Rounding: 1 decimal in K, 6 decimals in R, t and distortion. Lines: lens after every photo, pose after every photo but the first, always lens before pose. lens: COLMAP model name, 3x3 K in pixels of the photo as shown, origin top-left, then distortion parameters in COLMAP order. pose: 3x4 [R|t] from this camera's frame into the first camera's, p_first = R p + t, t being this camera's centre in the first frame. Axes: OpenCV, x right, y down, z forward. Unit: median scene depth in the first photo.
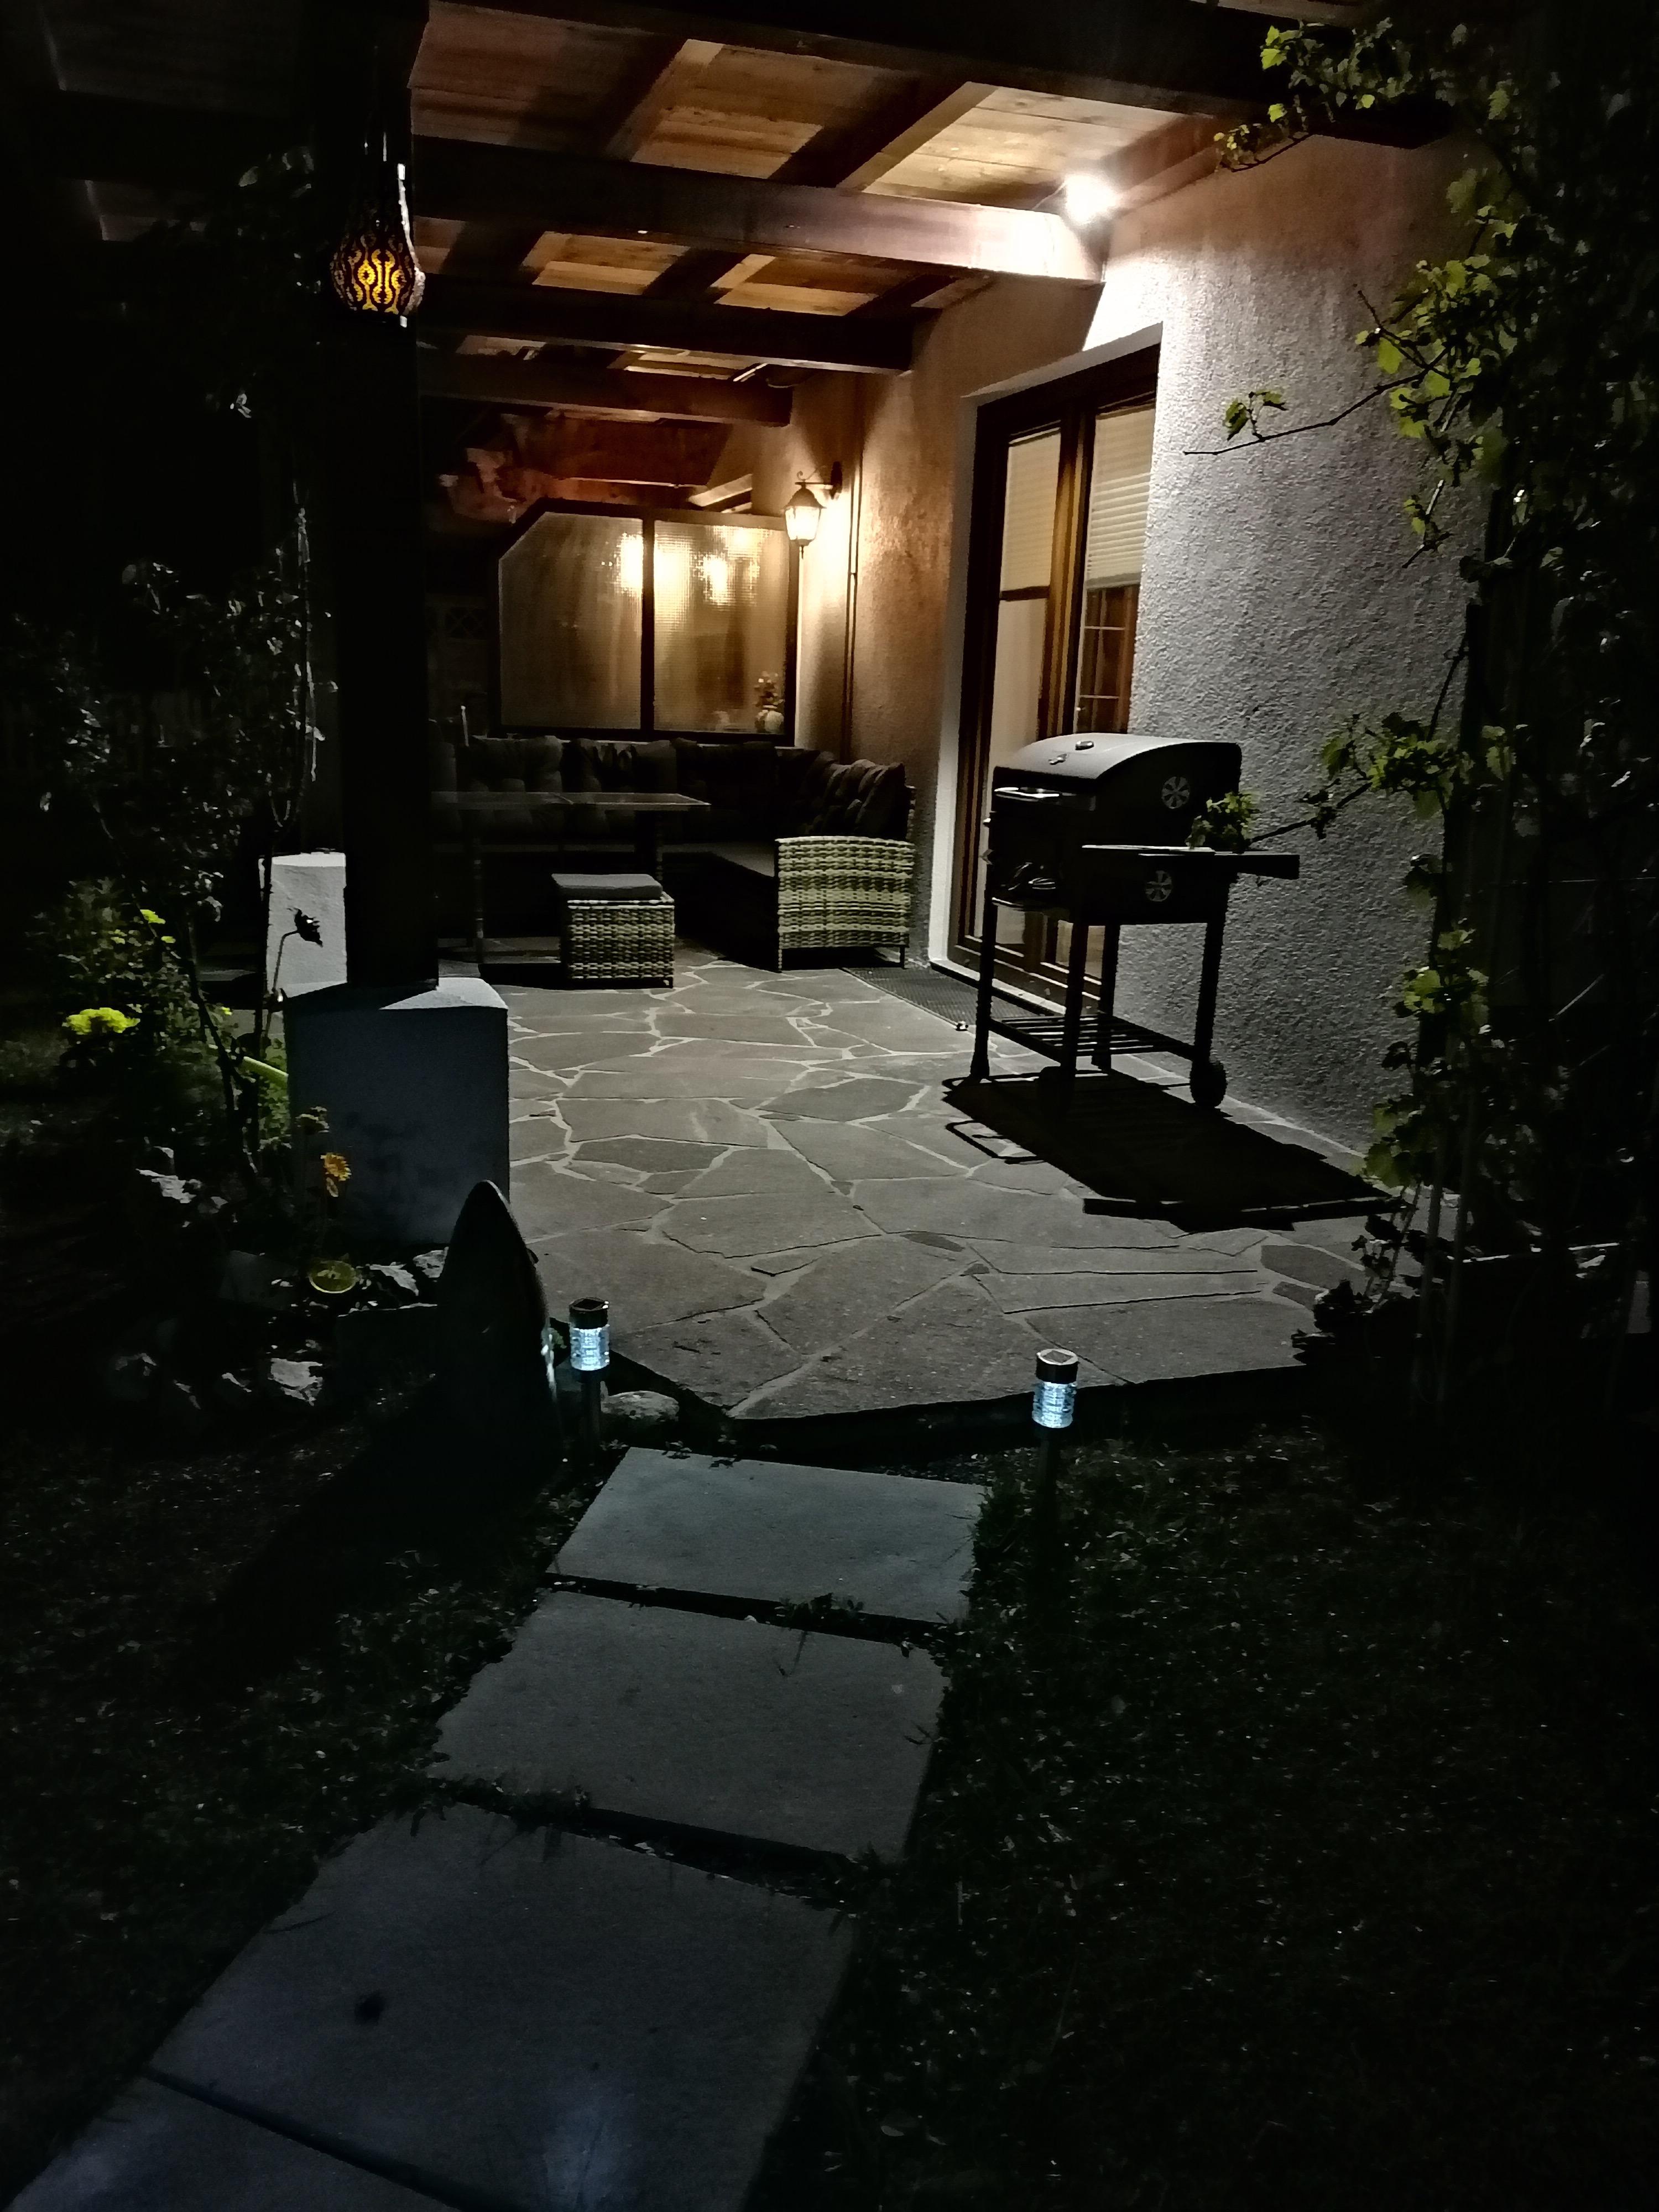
lens RADIAL K [[1651.5, 0, 829.5], [0, 1651.5, 1106.0], [0, 0, 1]] dist [0.105973, -0.143268]
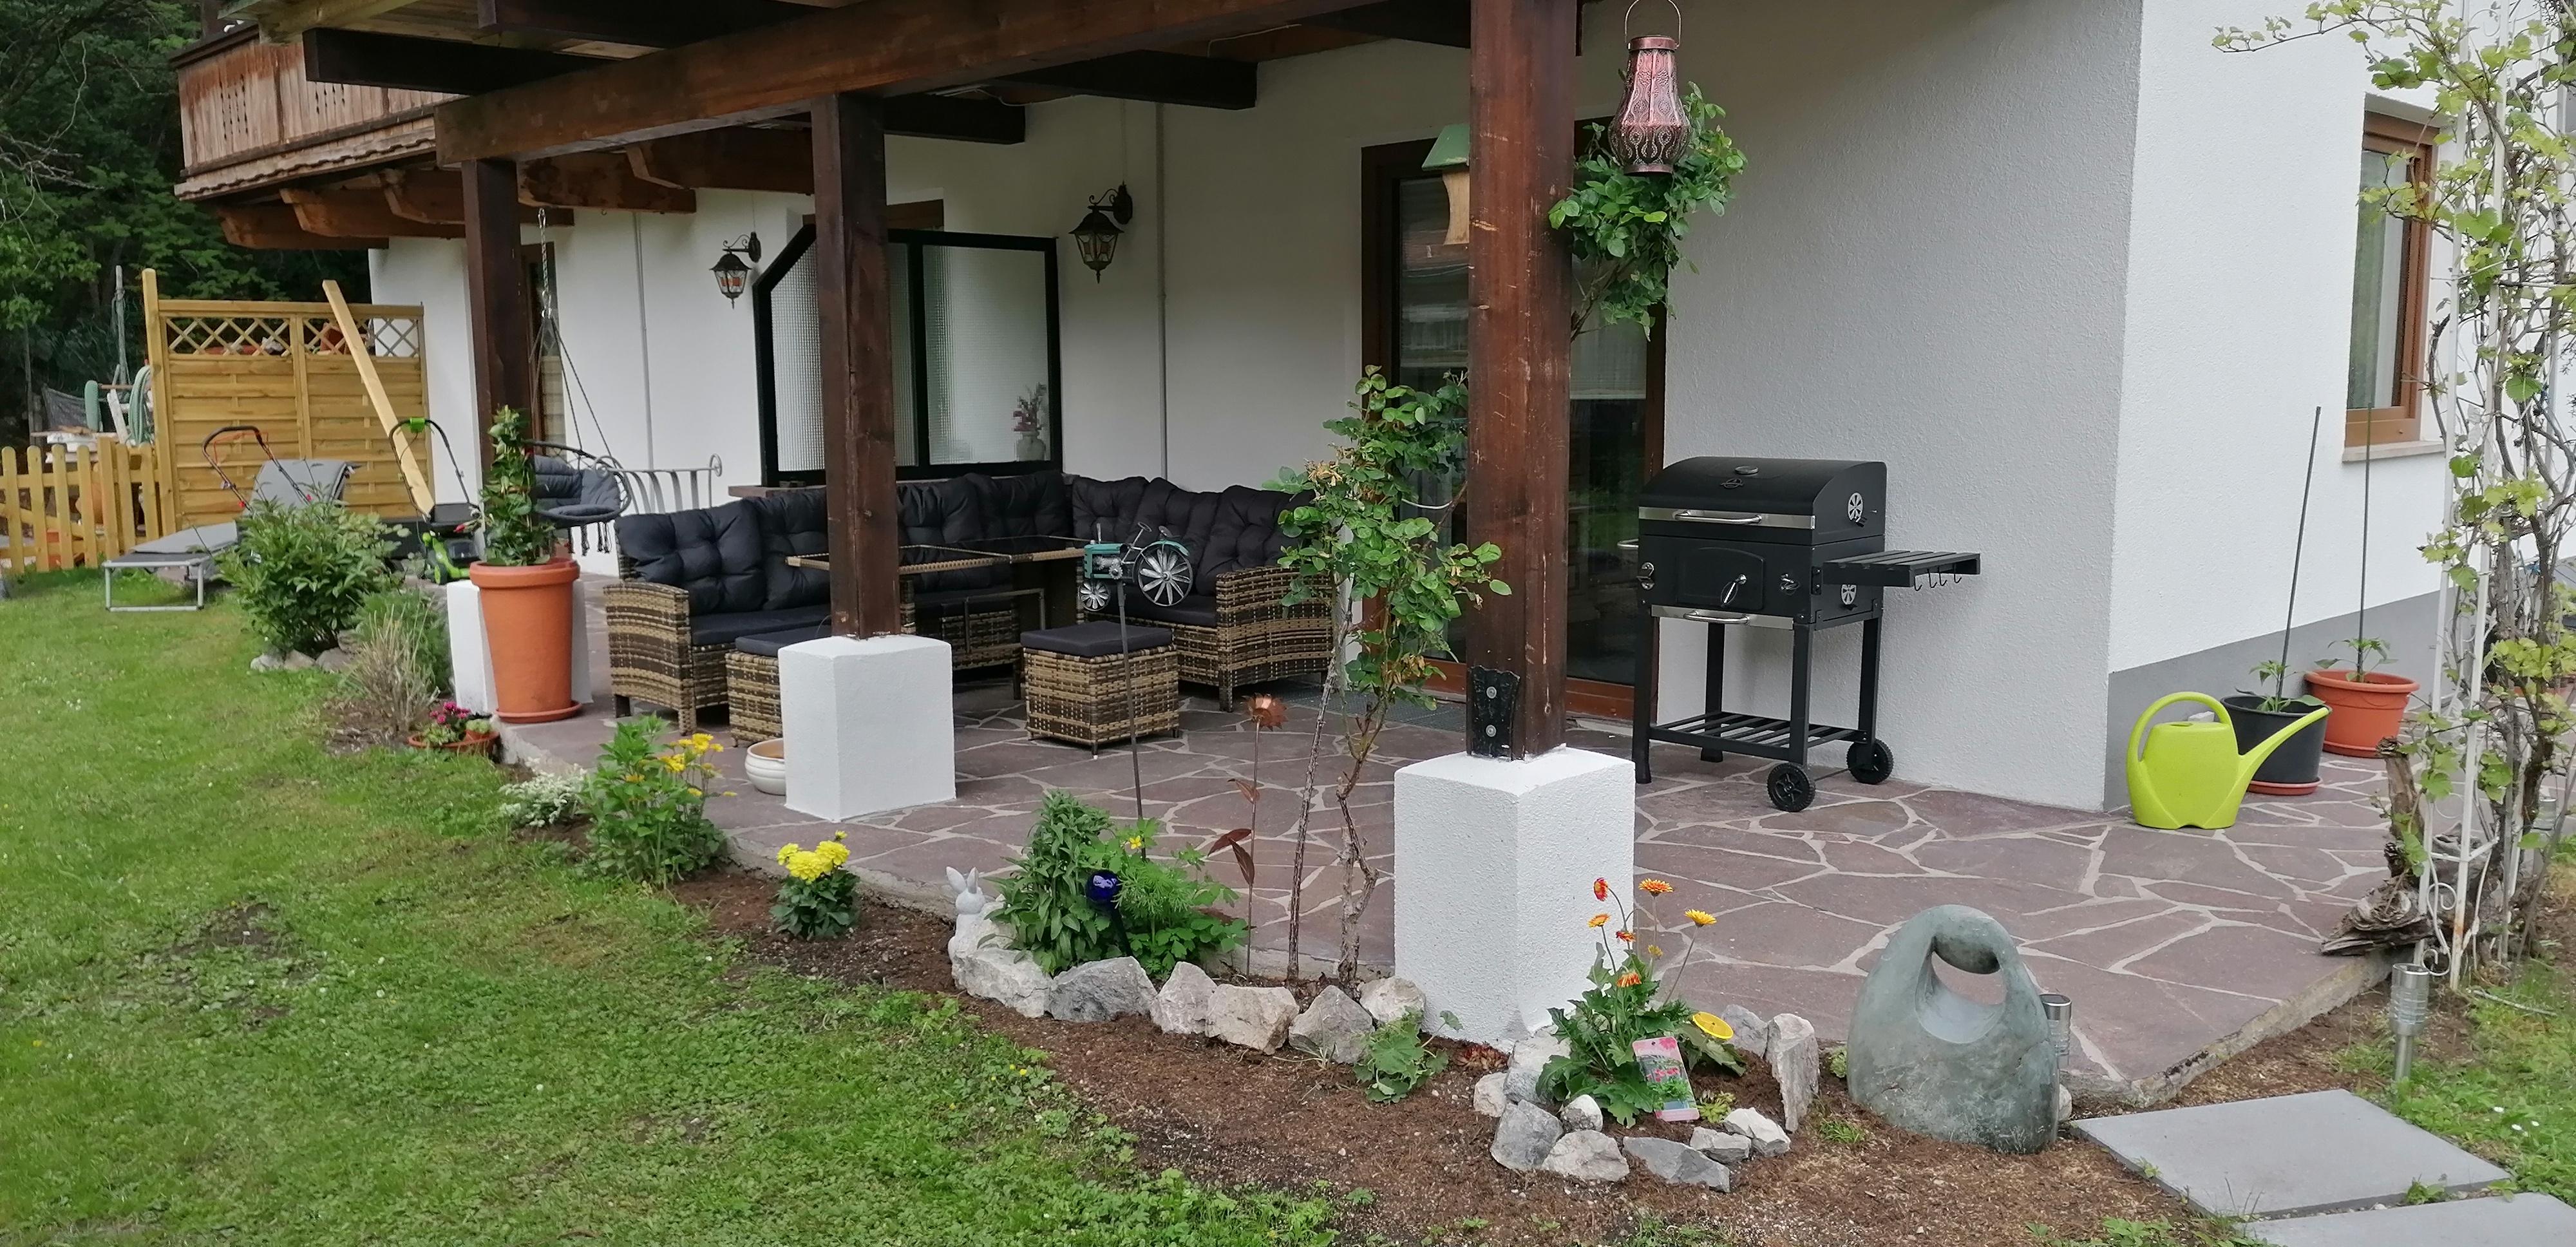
lens RADIAL K [[1896.9, 0, 1288.0], [0, 1896.9, 623.5], [0, 0, 1]] dist [0.126113, -0.165419]
pose [[0.910358, -0.086042, 0.404778, -0.438533], [0.132887, 0.987124, -0.089039, -0.029933], [-0.391905, 0.134847, 0.910070, -0.007043]]
